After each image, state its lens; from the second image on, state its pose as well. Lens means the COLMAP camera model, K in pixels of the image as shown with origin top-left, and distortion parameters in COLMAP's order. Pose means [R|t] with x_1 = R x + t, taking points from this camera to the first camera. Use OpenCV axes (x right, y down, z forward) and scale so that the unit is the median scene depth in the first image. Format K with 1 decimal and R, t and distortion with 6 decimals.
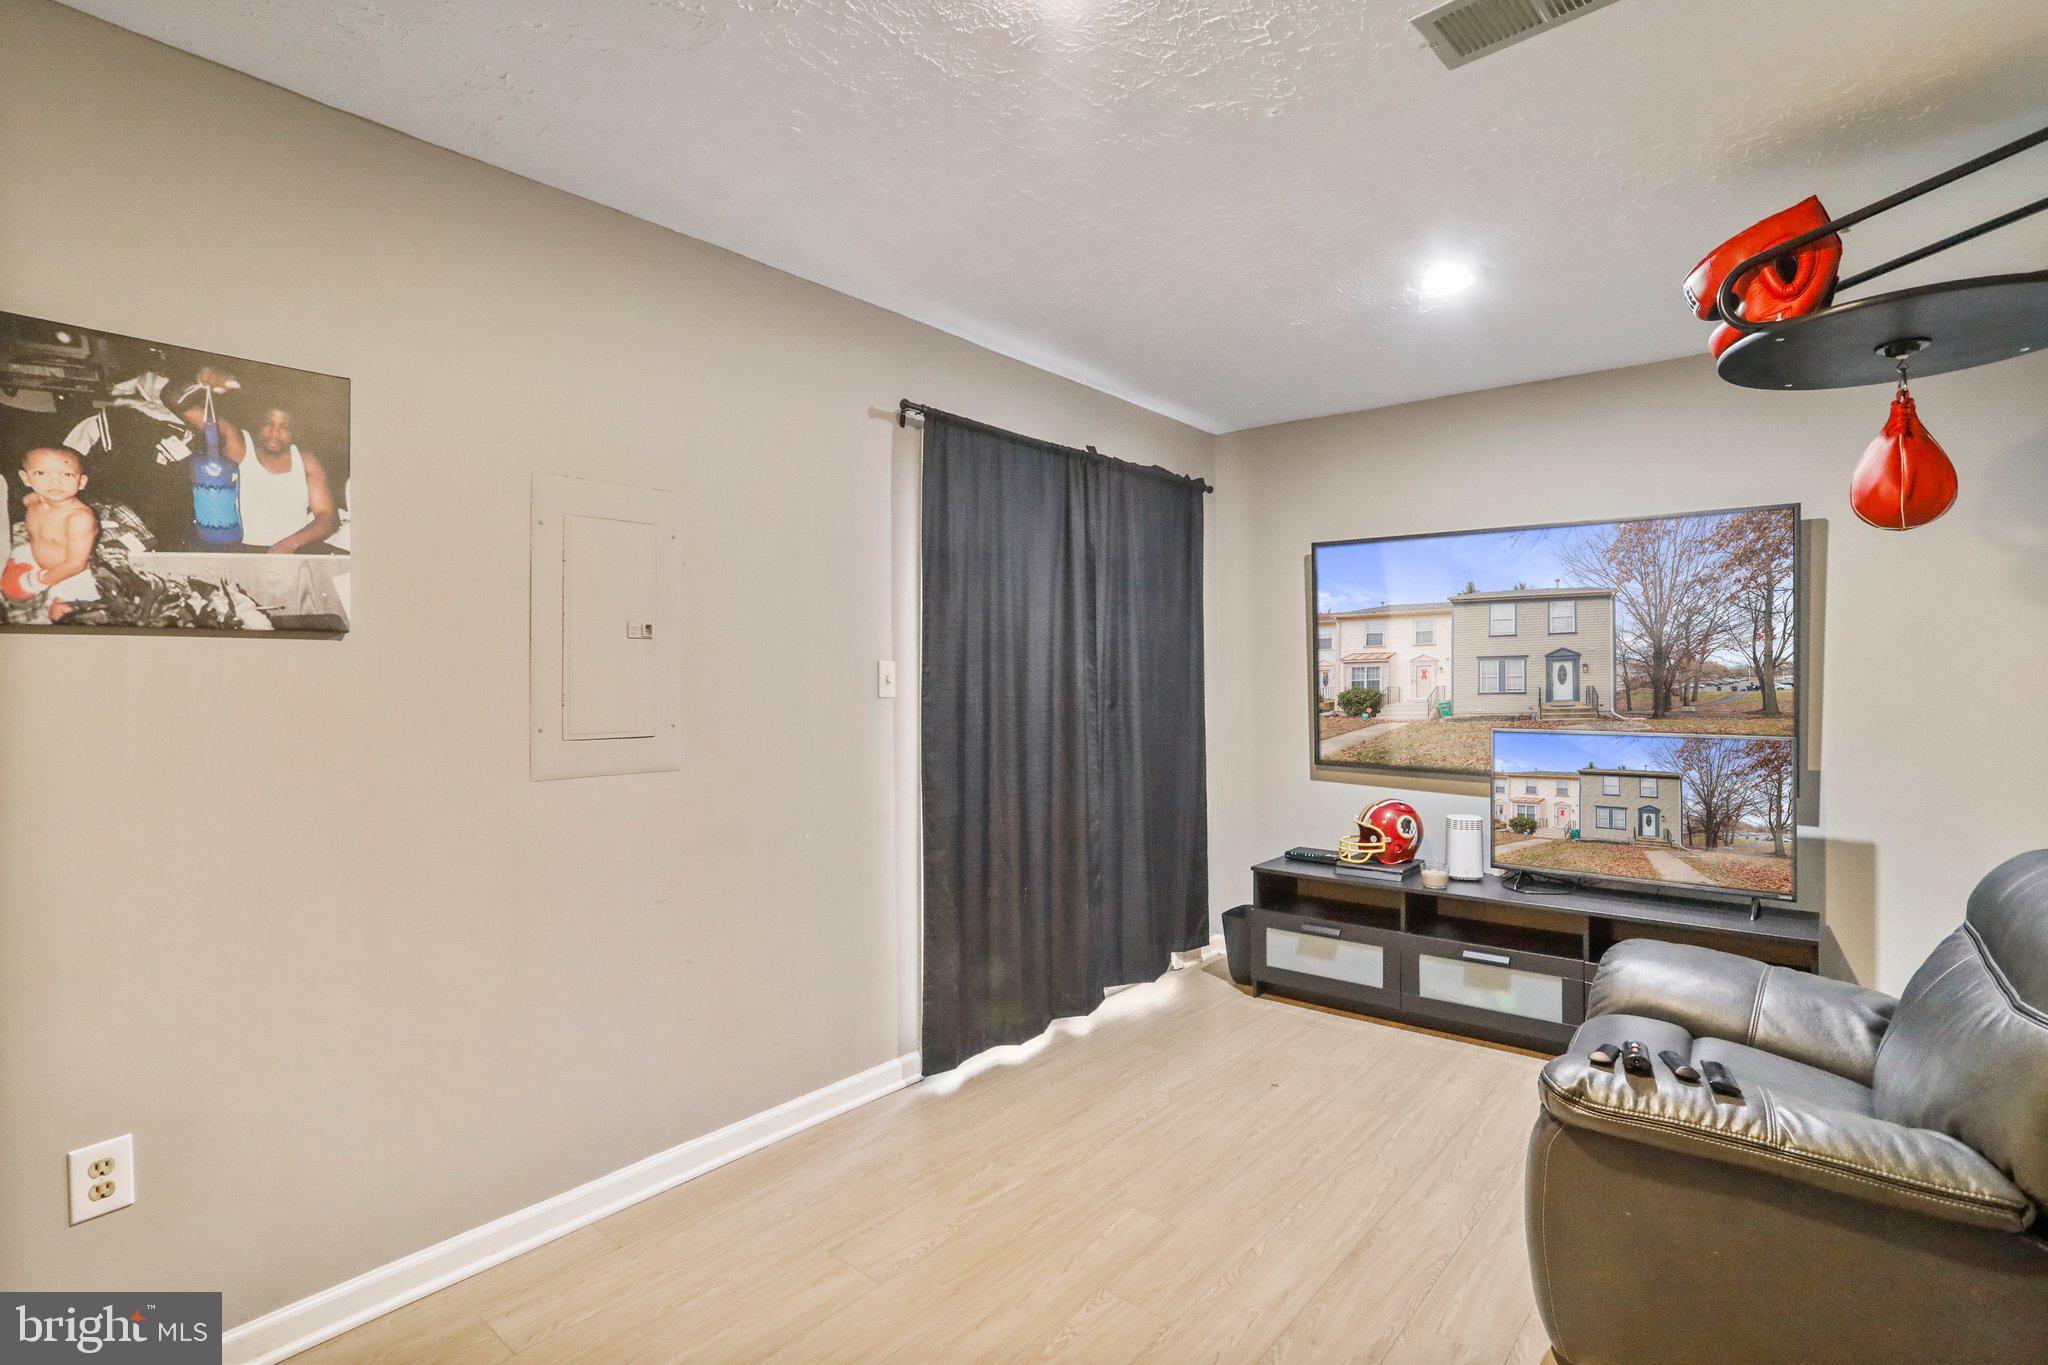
lens RADIAL K [[978.9, 0, 1027.1], [0, 978.9, 667.5], [0, 0, 1]] dist [-0.005029, 0.002982]
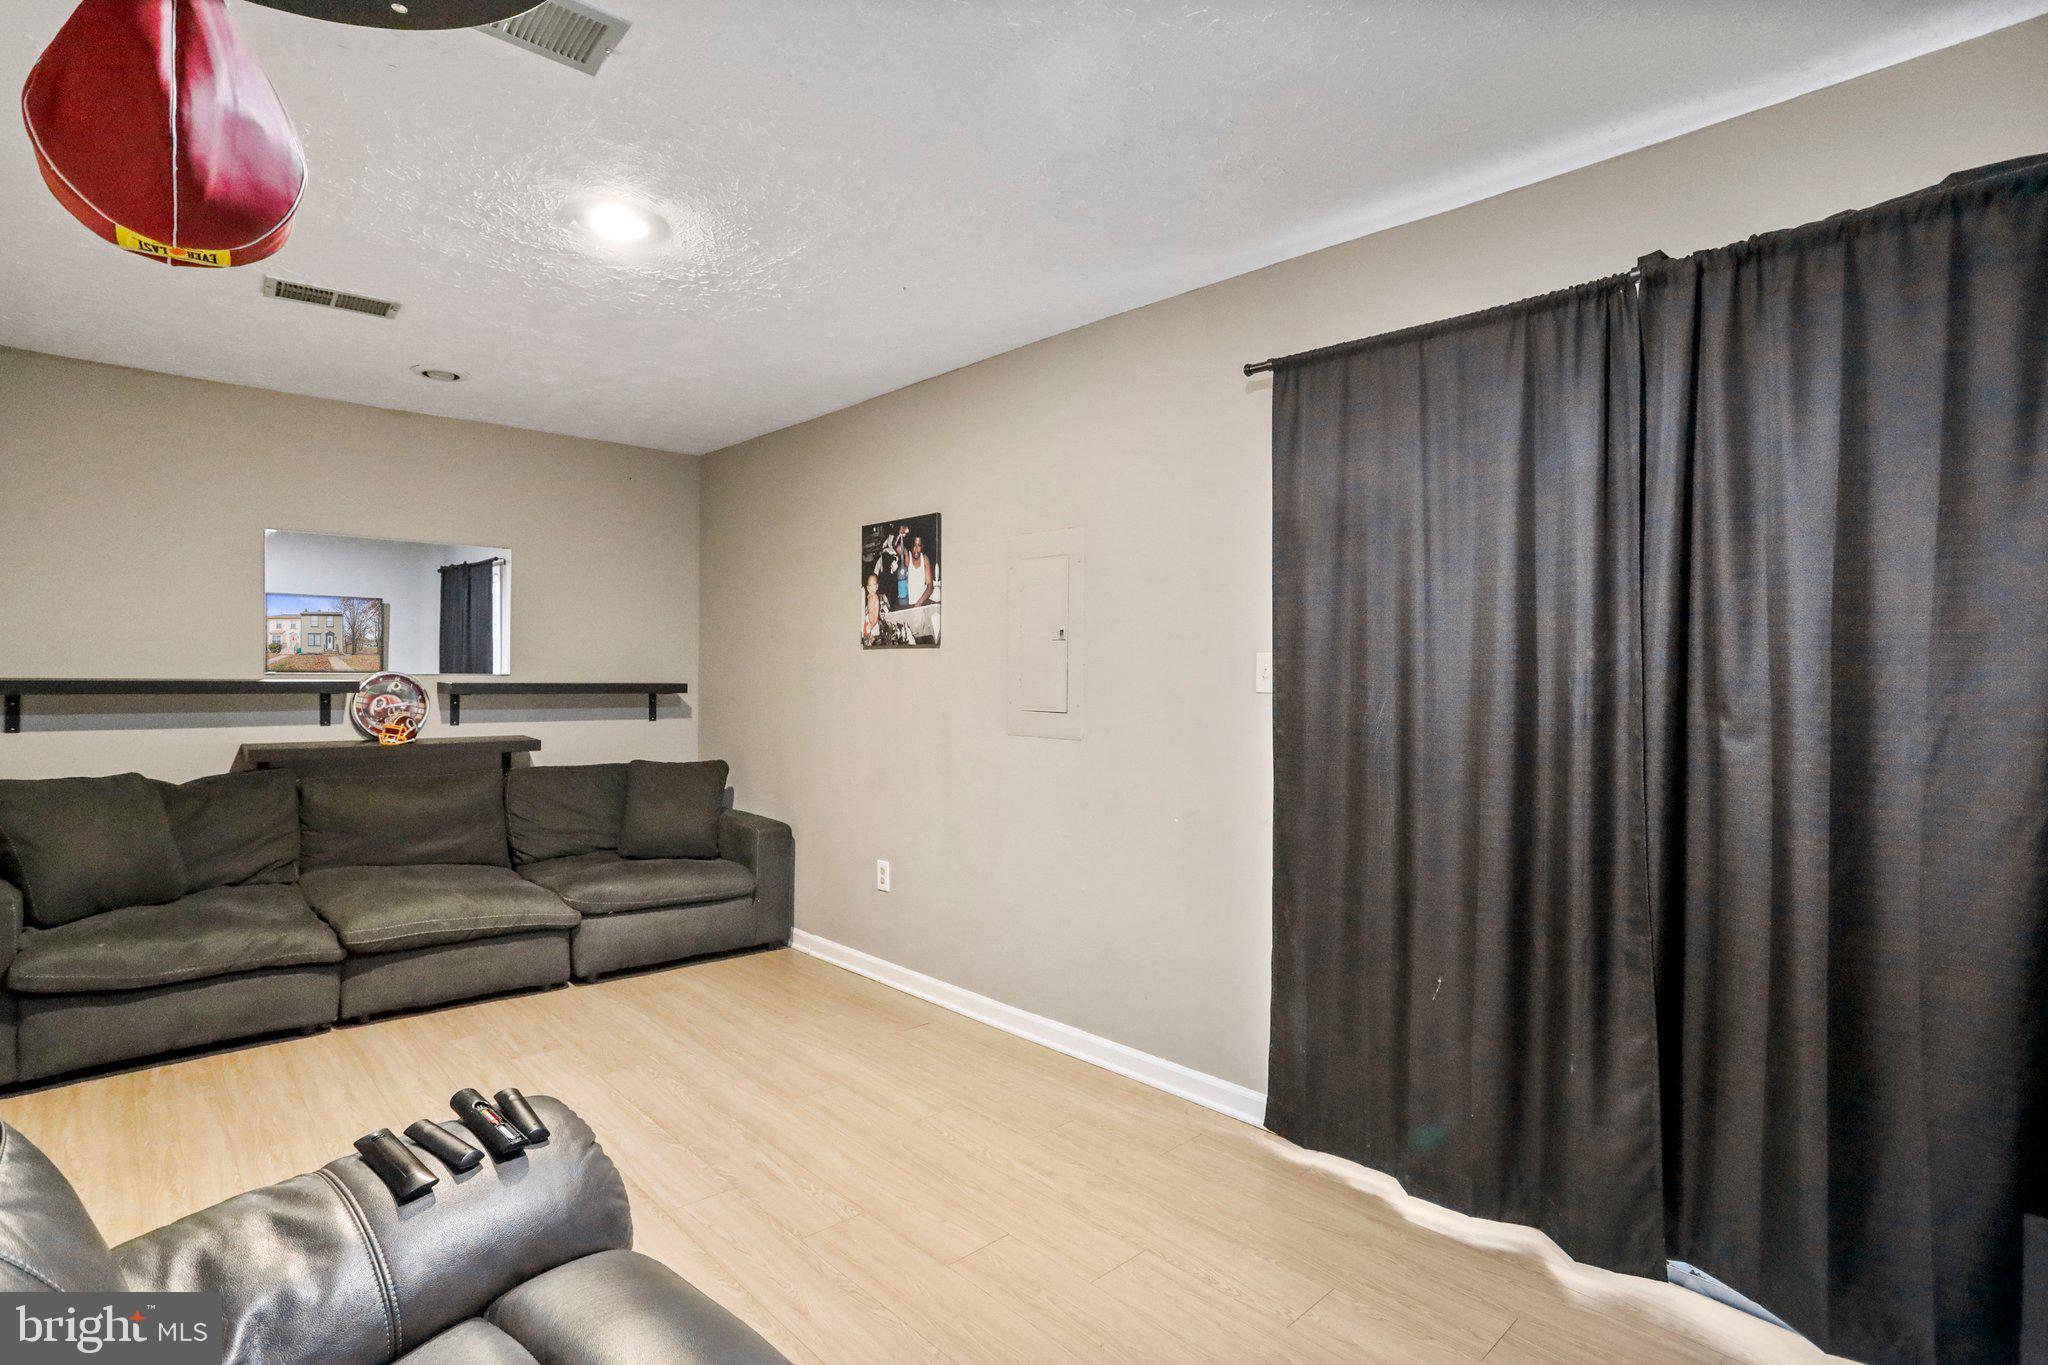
lens RADIAL K [[978.9, 0, 1032.5], [0, 978.9, 692.7], [0, 0, 1]] dist [-0.005029, 0.002982]
pose [[-0.082014, 0.005455, -0.996616, 1.344728], [-0.015682, 0.999854, 0.006764, 0.049362], [0.996508, 0.016184, -0.081916, 1.482323]]
